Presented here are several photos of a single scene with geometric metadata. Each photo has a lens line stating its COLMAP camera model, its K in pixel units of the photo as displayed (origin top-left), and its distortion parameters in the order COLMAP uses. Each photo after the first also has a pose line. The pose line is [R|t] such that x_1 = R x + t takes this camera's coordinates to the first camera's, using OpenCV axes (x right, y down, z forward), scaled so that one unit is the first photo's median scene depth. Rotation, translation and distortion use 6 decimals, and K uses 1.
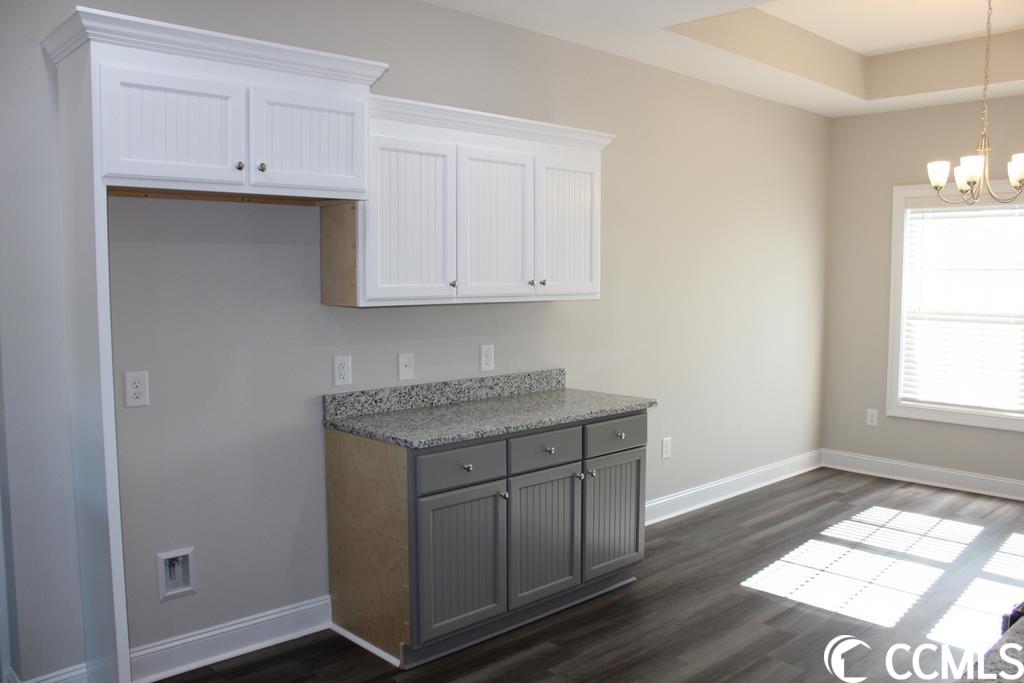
lens RADIAL K [[854.5, 0, 517.5], [0, 854.5, 341.2], [0, 0, 1]] dist [-0.118740, 0.082070]
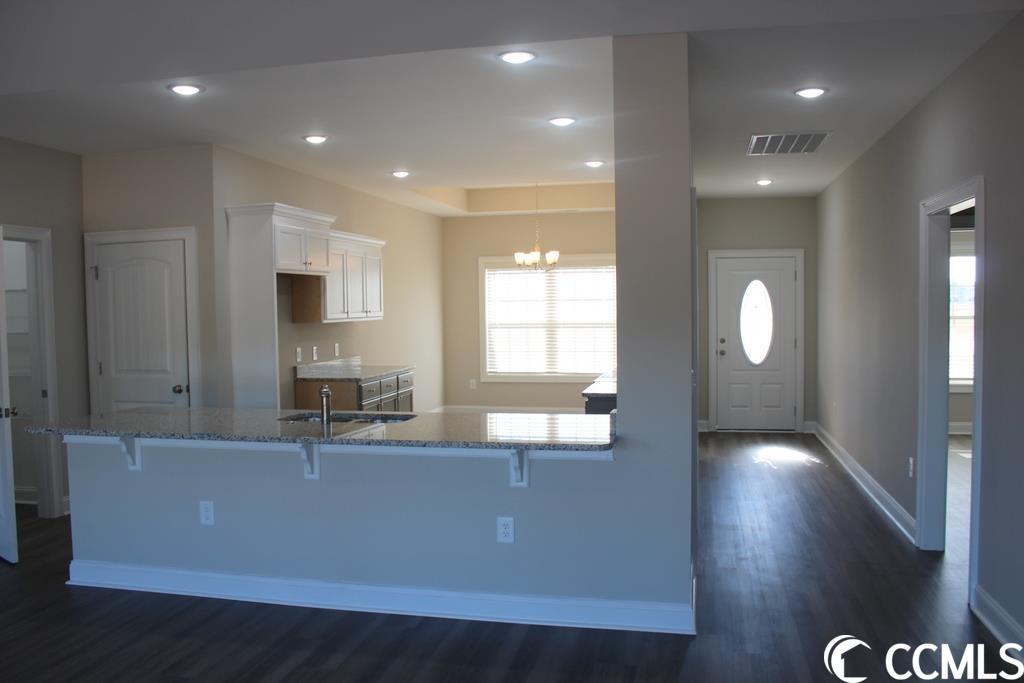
lens RADIAL K [[854.5, 0, 516.9], [0, 854.5, 343.6], [0, 0, 1]] dist [-0.118740, 0.082070]
pose [[0.827796, -0.040737, 0.559549, -0.627082], [0.061391, 0.997948, -0.018168, 0.052217], [-0.557660, 0.049391, 0.828598, -0.693654]]
